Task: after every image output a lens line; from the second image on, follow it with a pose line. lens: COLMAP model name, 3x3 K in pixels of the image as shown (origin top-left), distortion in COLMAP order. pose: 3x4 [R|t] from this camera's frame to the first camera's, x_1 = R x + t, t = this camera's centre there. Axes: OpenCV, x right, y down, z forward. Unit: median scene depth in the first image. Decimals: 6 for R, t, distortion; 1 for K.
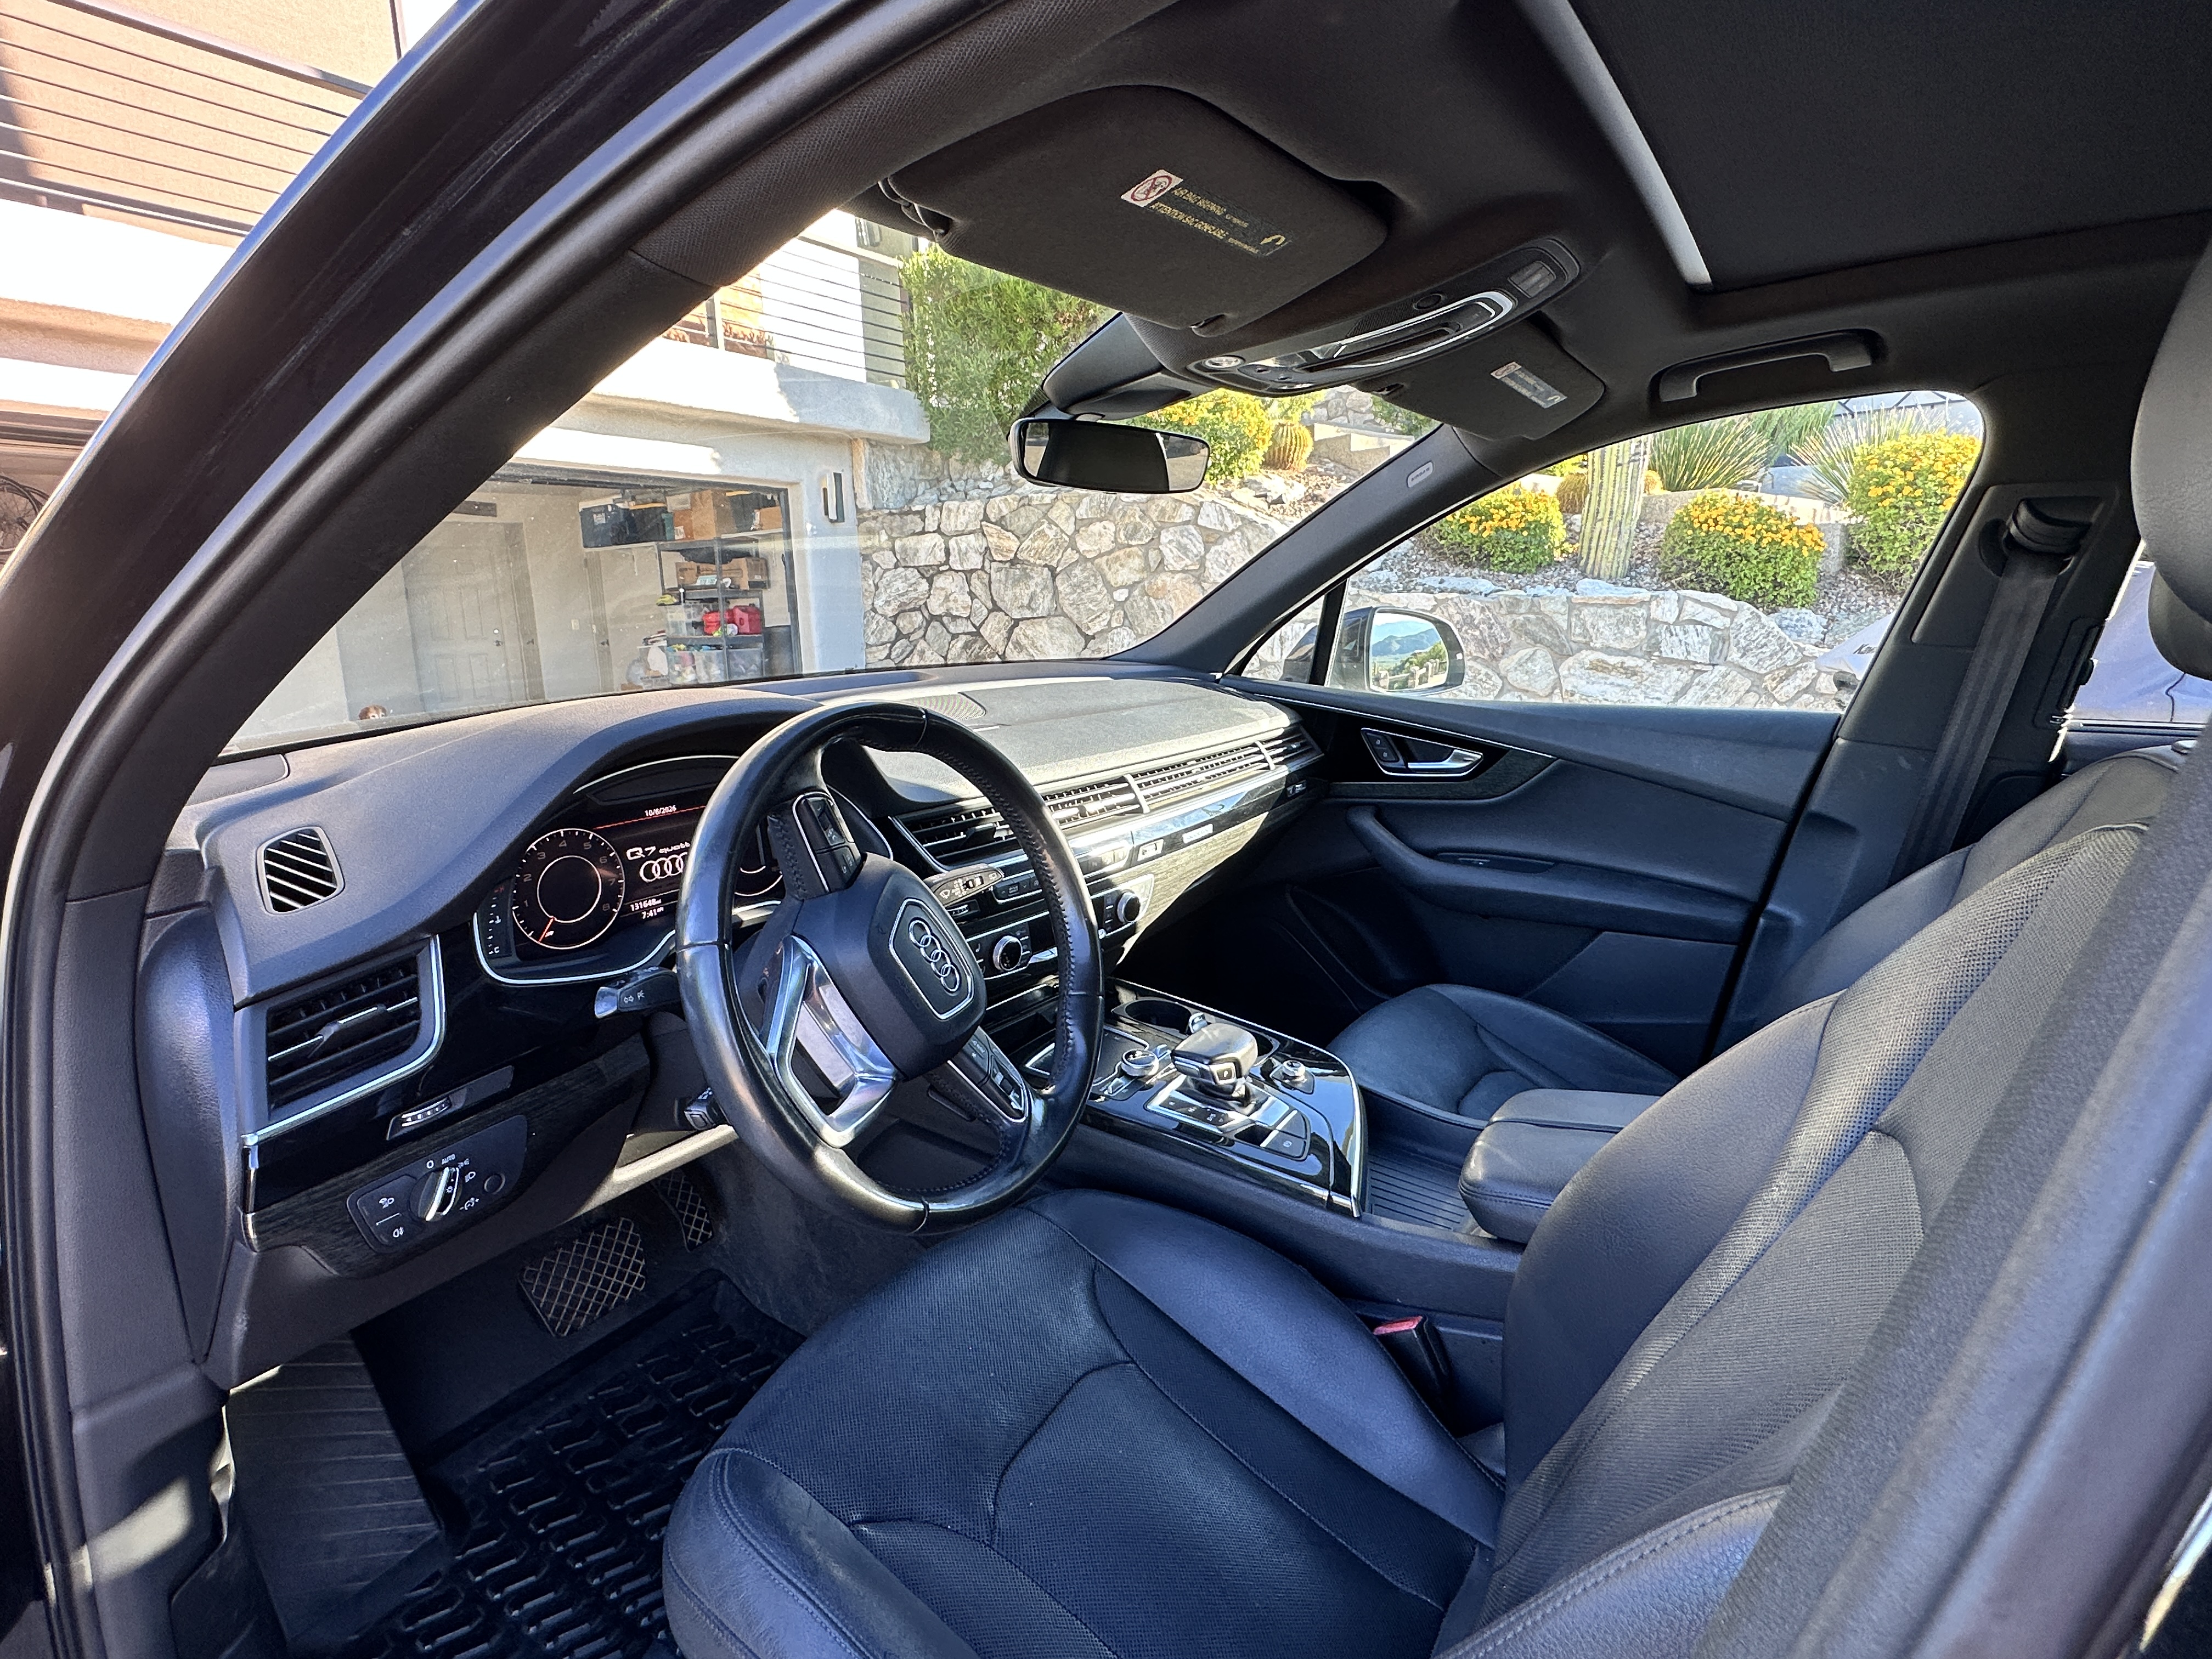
lens RADIAL K [[1100.5, 0, 1122.8], [0, 1100.5, 825.9], [0, 0, 1]] dist [-0.003344, 0.001383]
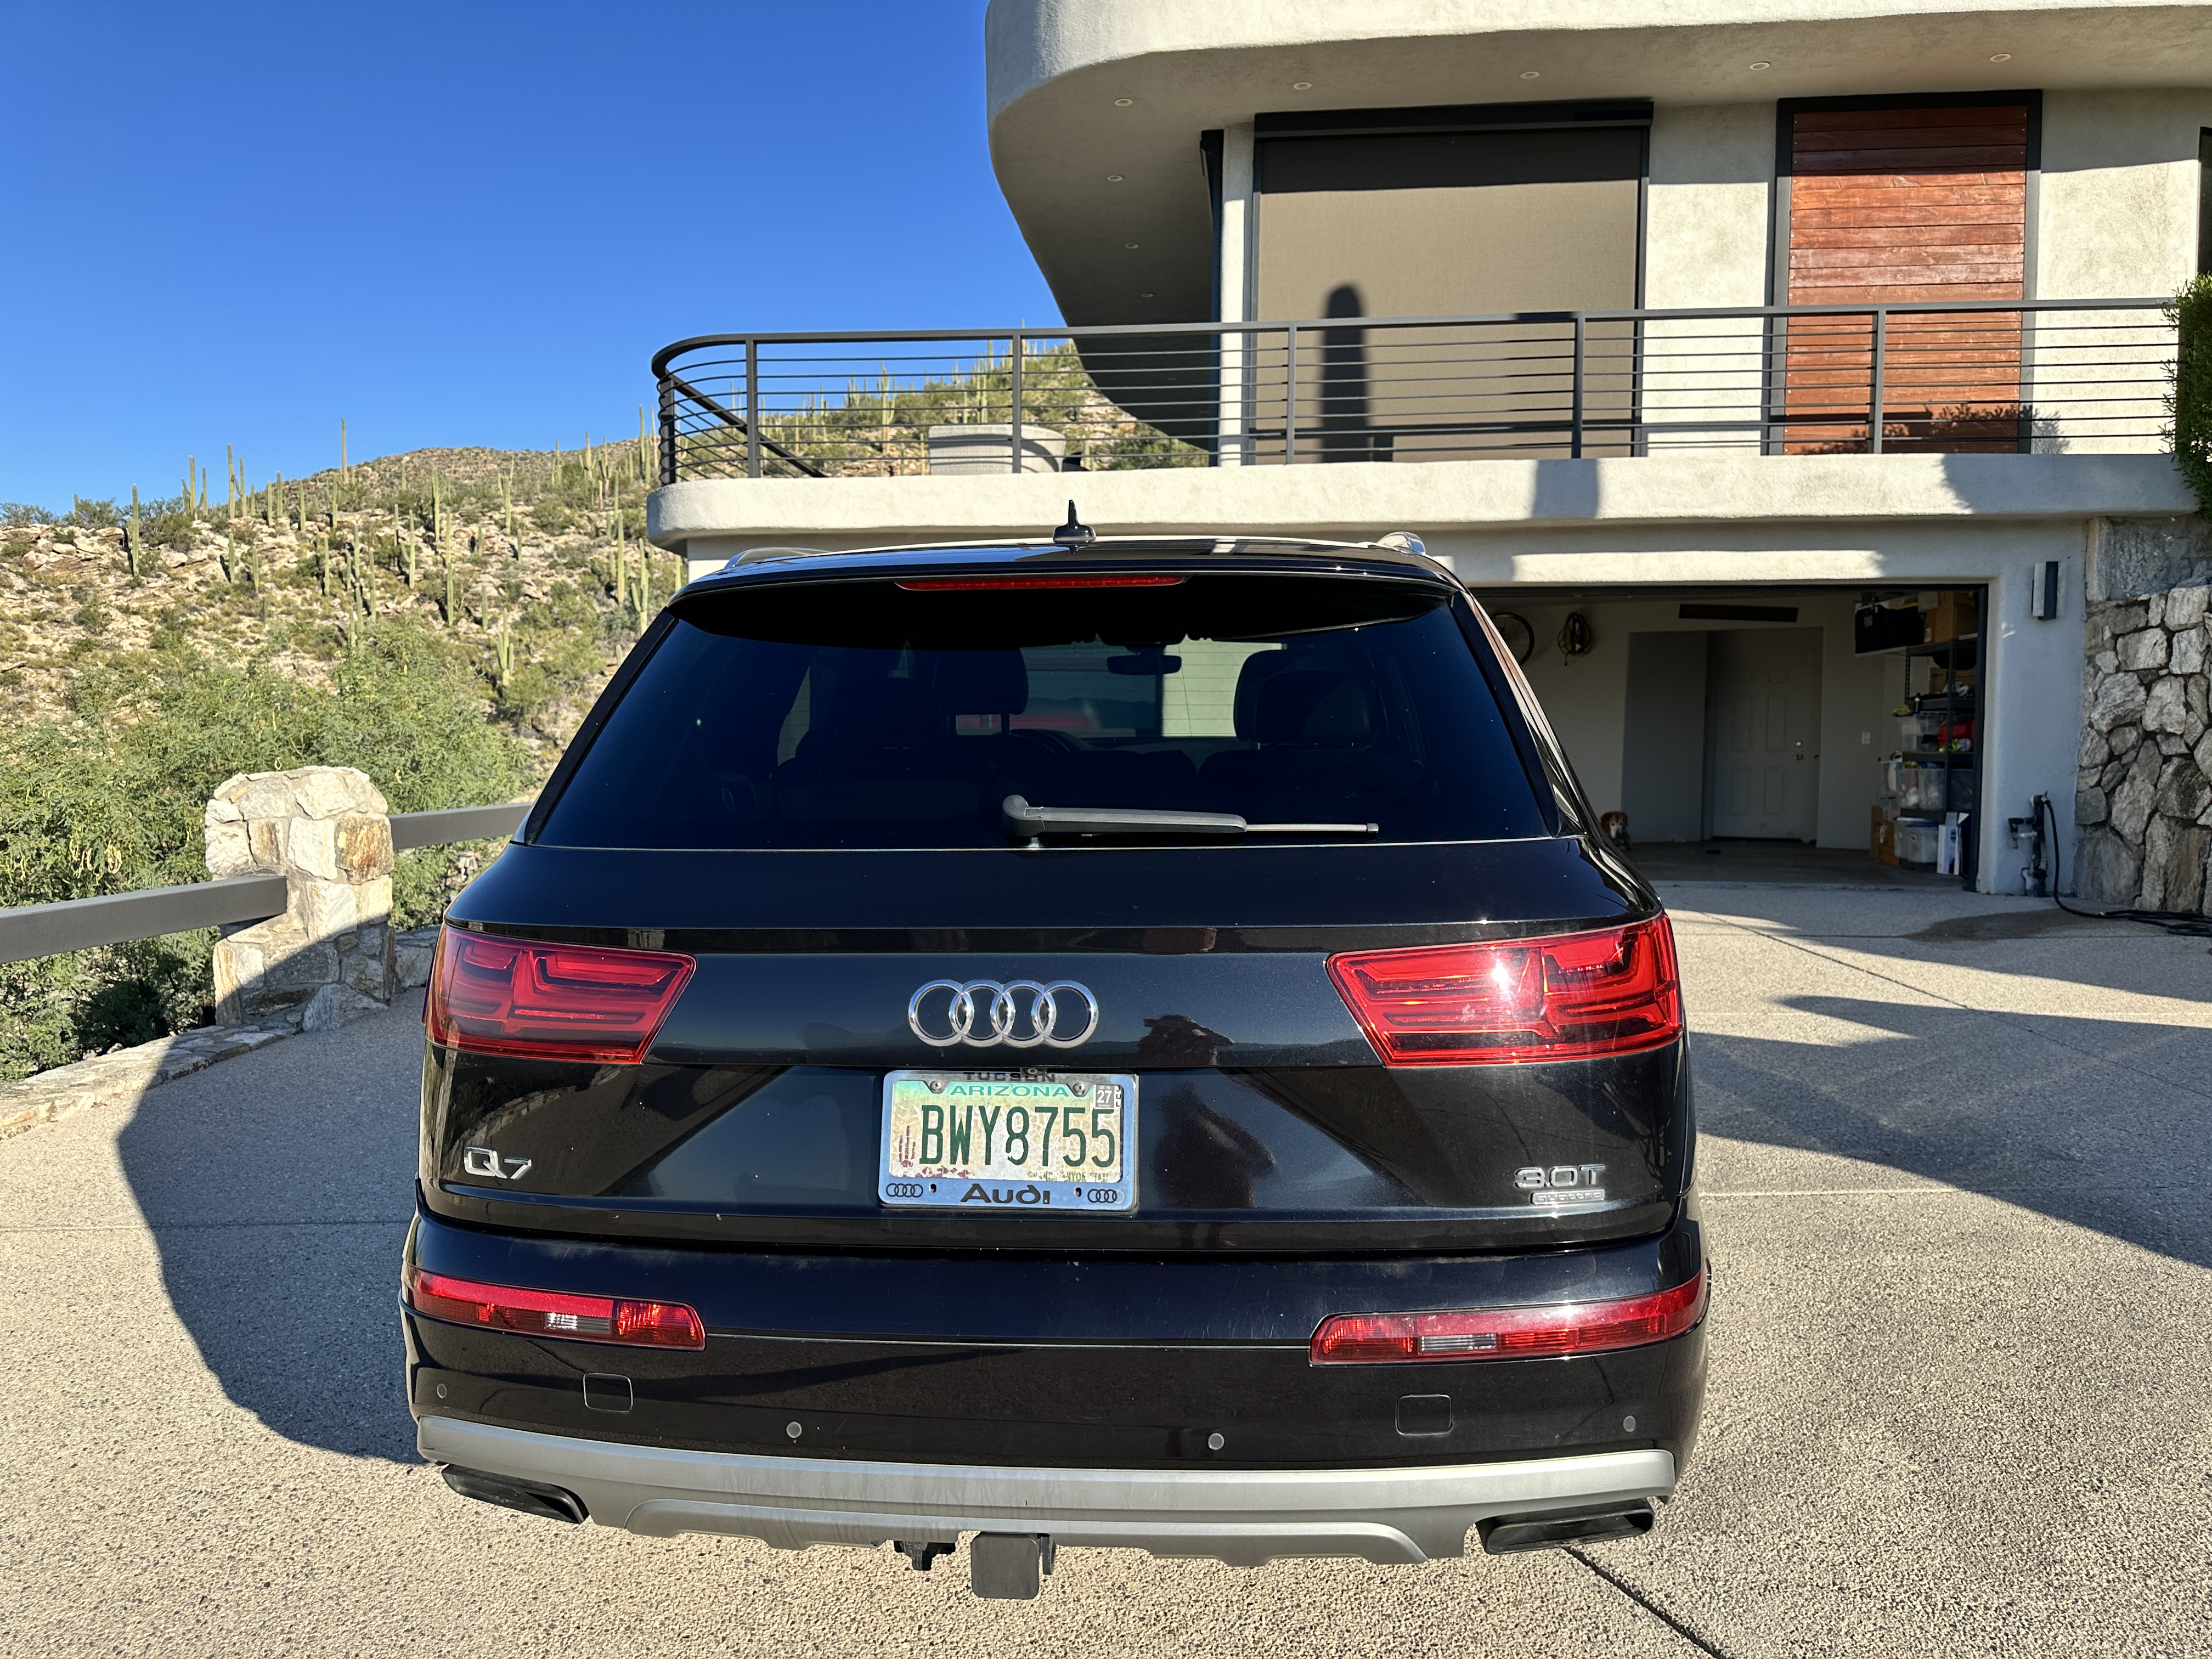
lens RADIAL K [[1577.7, 0, 1095.6], [0, 1577.7, 826.3], [0, 0, 1]] dist [0.046940, -0.014762]
pose [[0.461438, 0.075377, -0.883965, 0.507583], [-0.192739, 0.981104, -0.016951, 0.036905], [0.865983, 0.178196, 0.467247, -0.162571]]
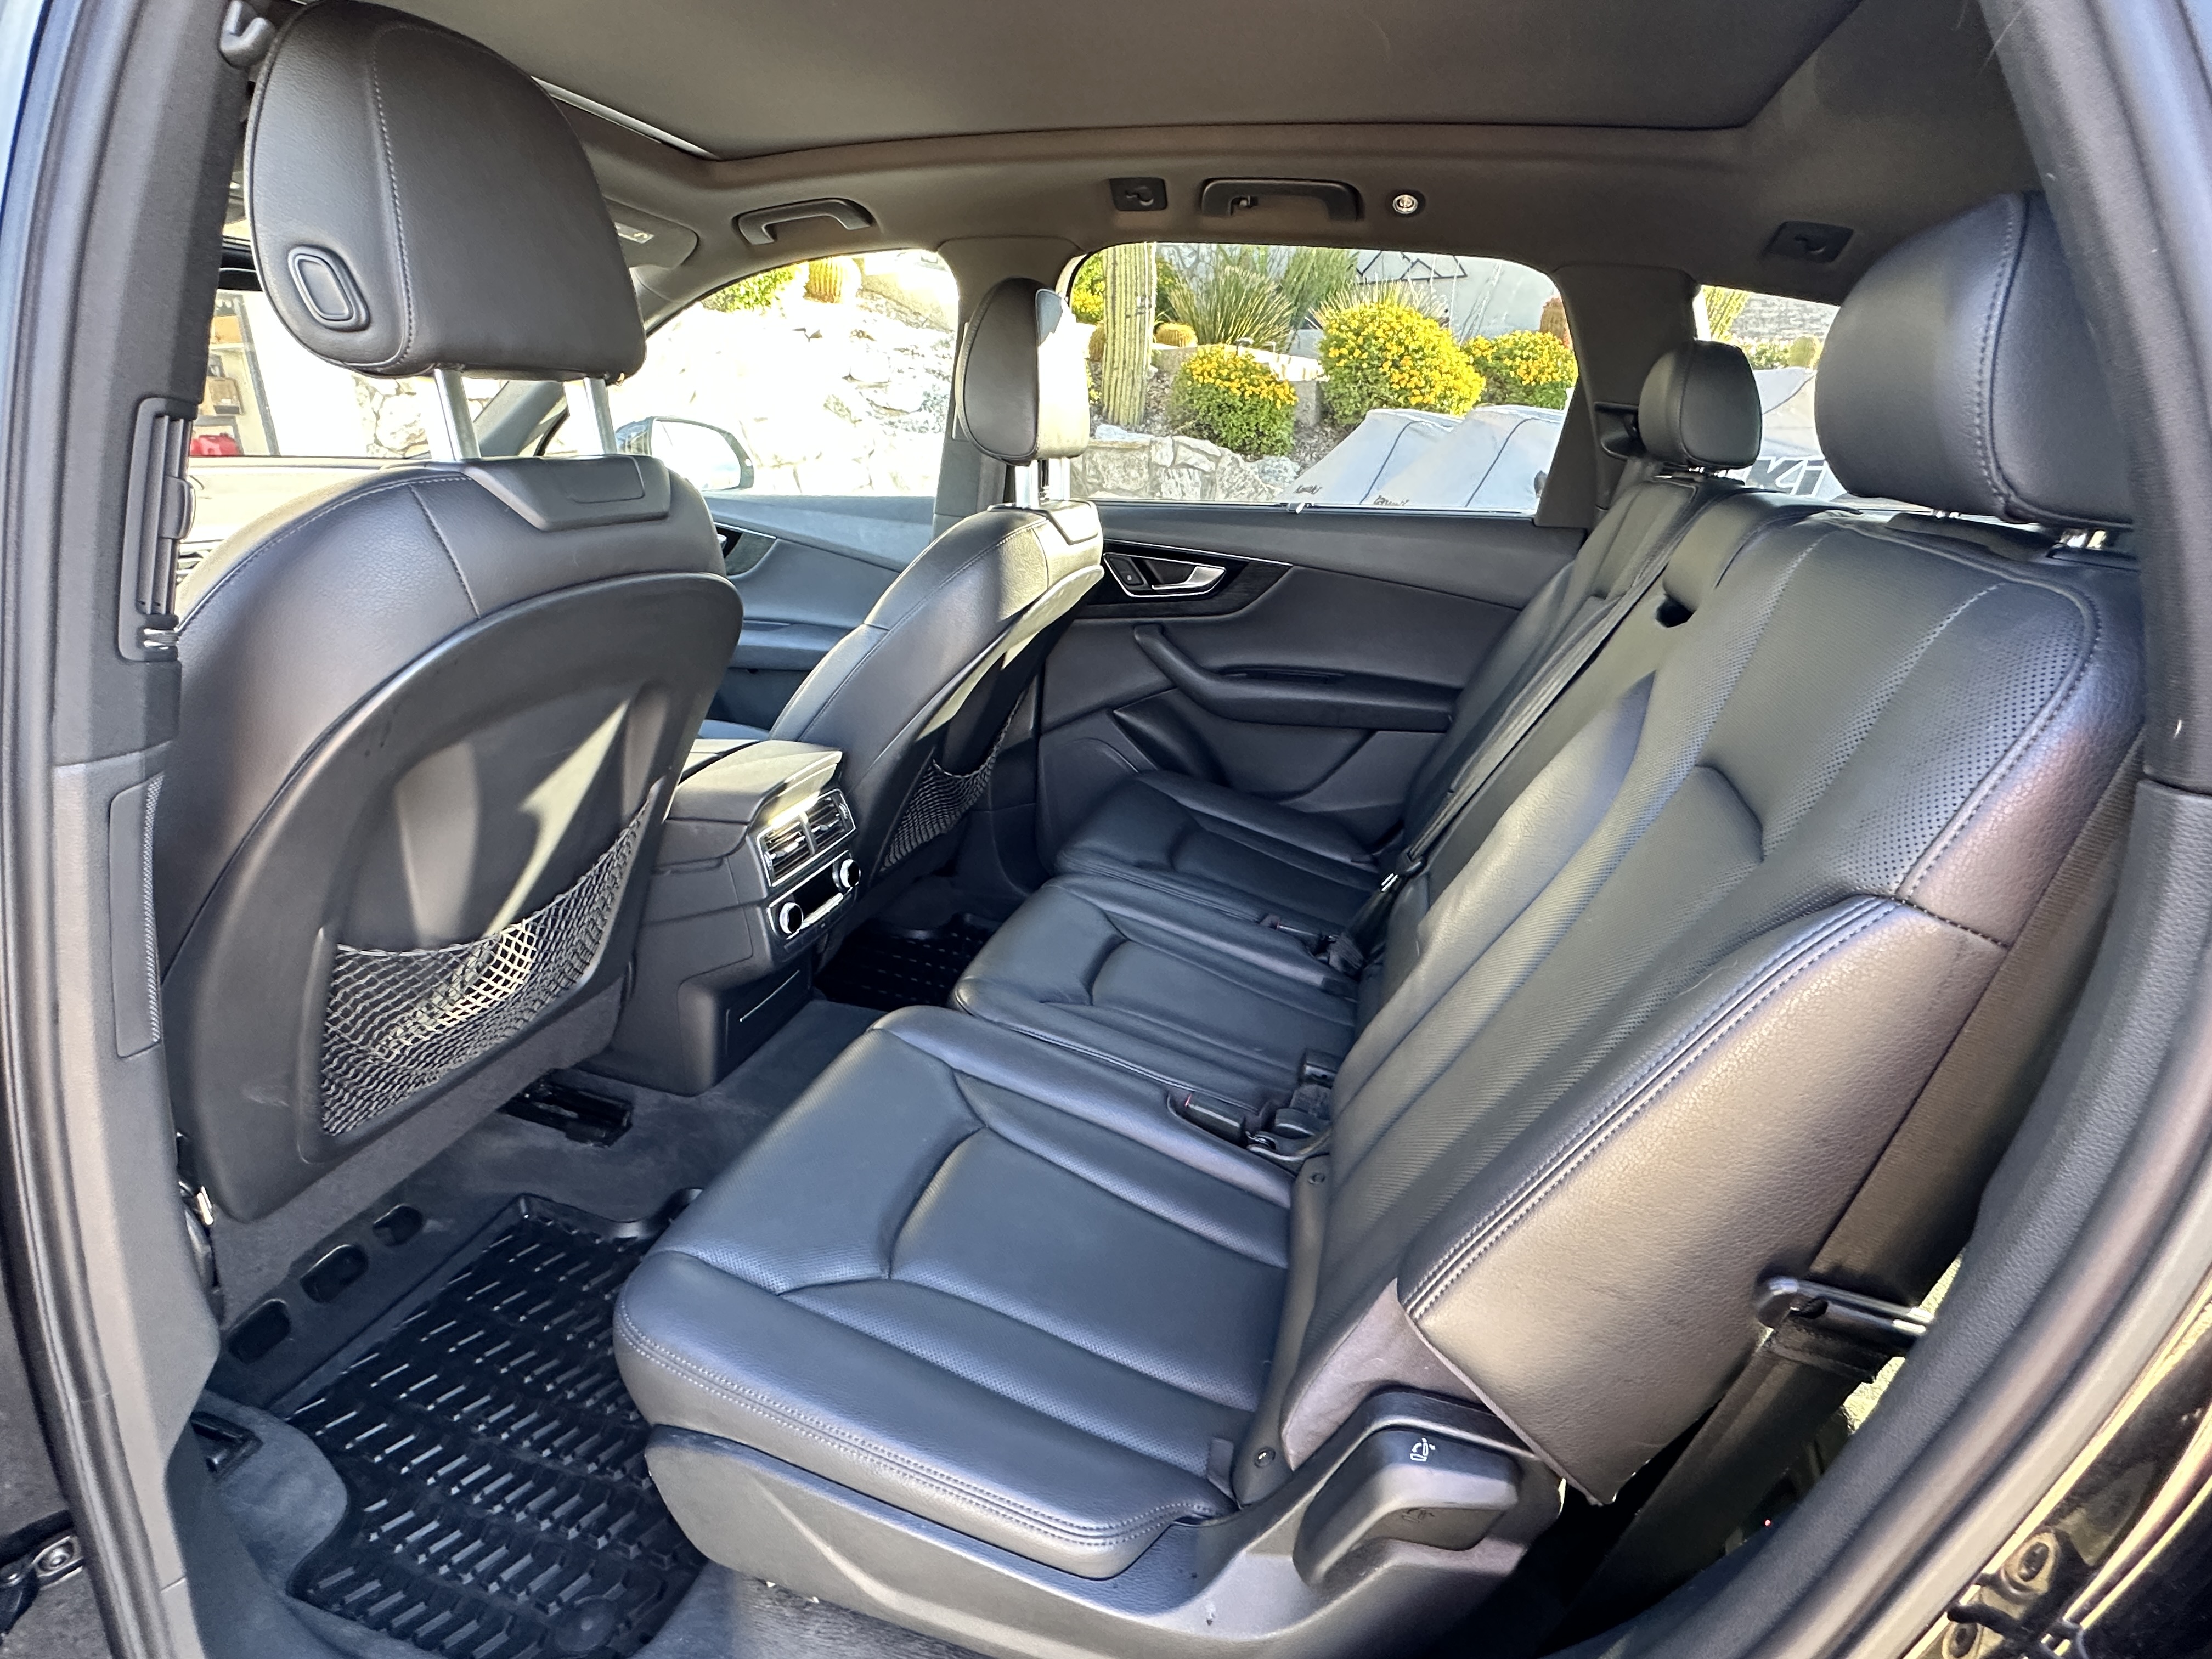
lens RADIAL K [[1100.5, 0, 1100.5], [0, 1100.5, 816.2], [0, 0, 1]] dist [-0.003344, 0.001383]
pose [[0.952899, -0.075779, 0.293668, 0.058546], [0.040144, 0.991277, 0.125534, 0.018741], [-0.300620, -0.107833, 0.947629, -0.058569]]
